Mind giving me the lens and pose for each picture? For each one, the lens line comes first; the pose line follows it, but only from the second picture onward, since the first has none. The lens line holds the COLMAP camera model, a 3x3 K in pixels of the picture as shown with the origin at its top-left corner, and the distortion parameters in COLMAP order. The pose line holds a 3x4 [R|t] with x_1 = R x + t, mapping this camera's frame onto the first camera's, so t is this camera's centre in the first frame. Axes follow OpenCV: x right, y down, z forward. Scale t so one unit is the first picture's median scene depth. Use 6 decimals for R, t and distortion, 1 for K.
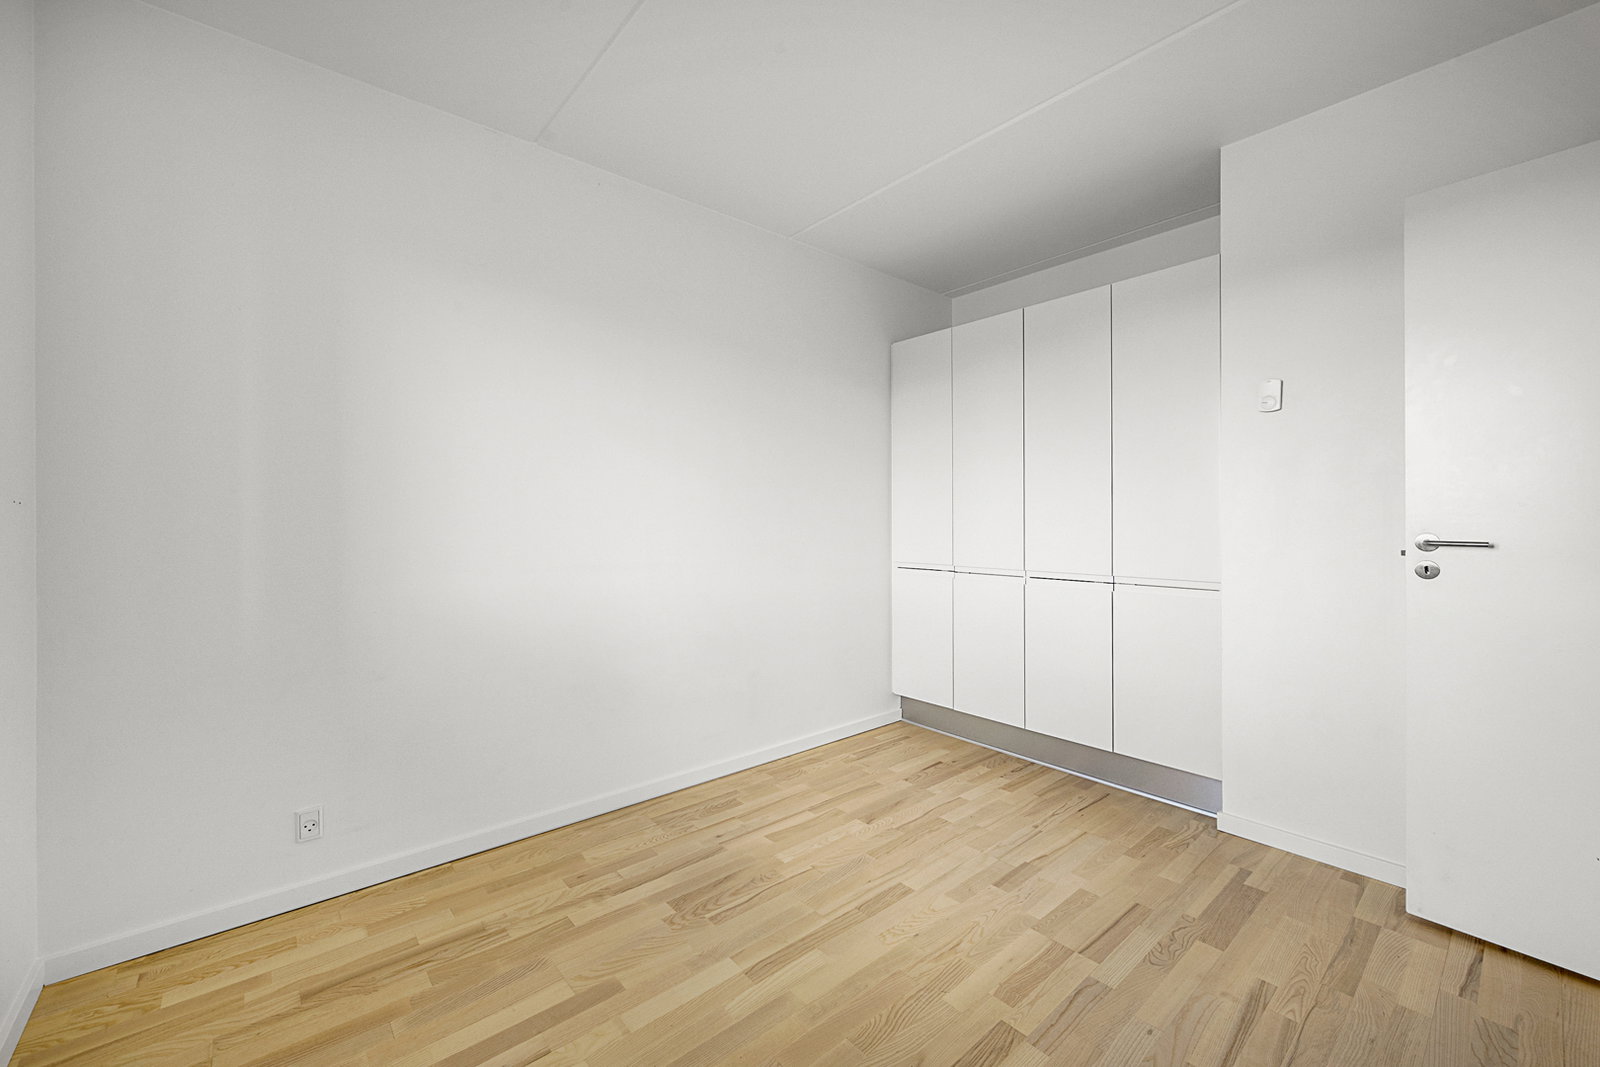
lens RADIAL K [[637.3, 0, 800.1], [0, 637.3, 520.3], [0, 0, 1]] dist [-0.000661, -0.000334]
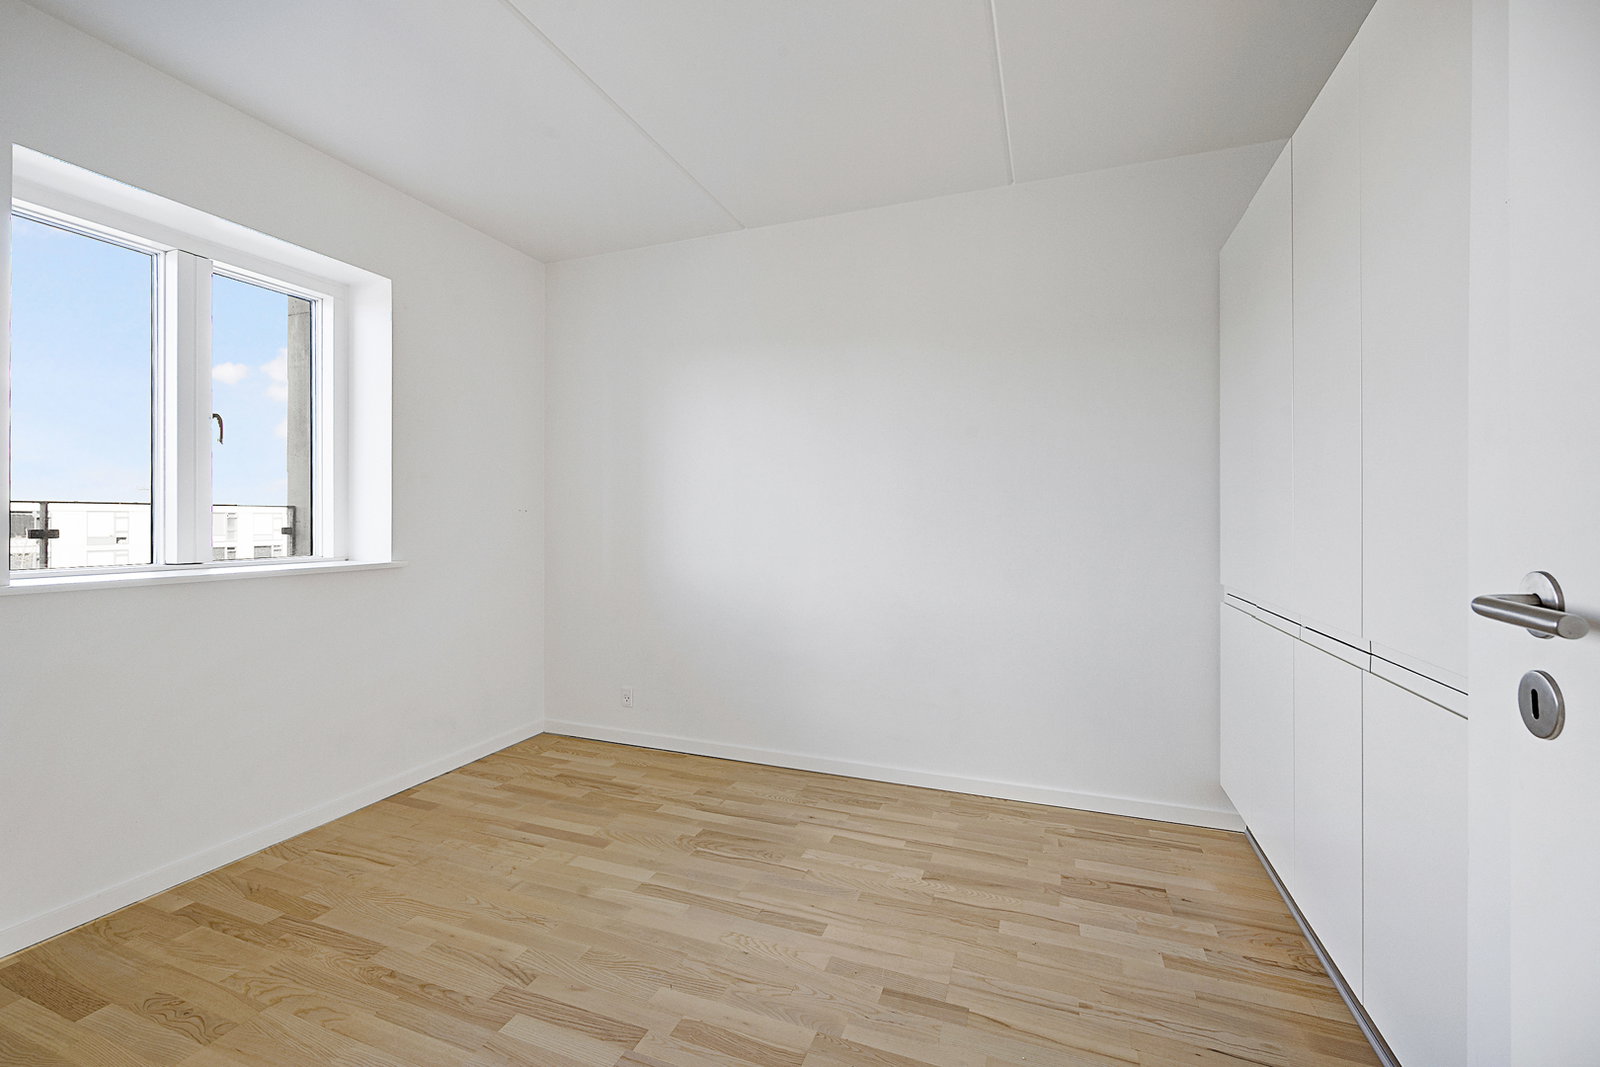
lens RADIAL K [[637.3, 0, 800.1], [0, 637.3, 520.3], [0, 0, 1]] dist [-0.000661, -0.000334]
pose [[0.502086, 0.004119, -0.864808, 0.850366], [-0.005155, 0.999985, 0.001770, -0.017578], [0.864802, 0.003570, 0.502100, 0.453502]]
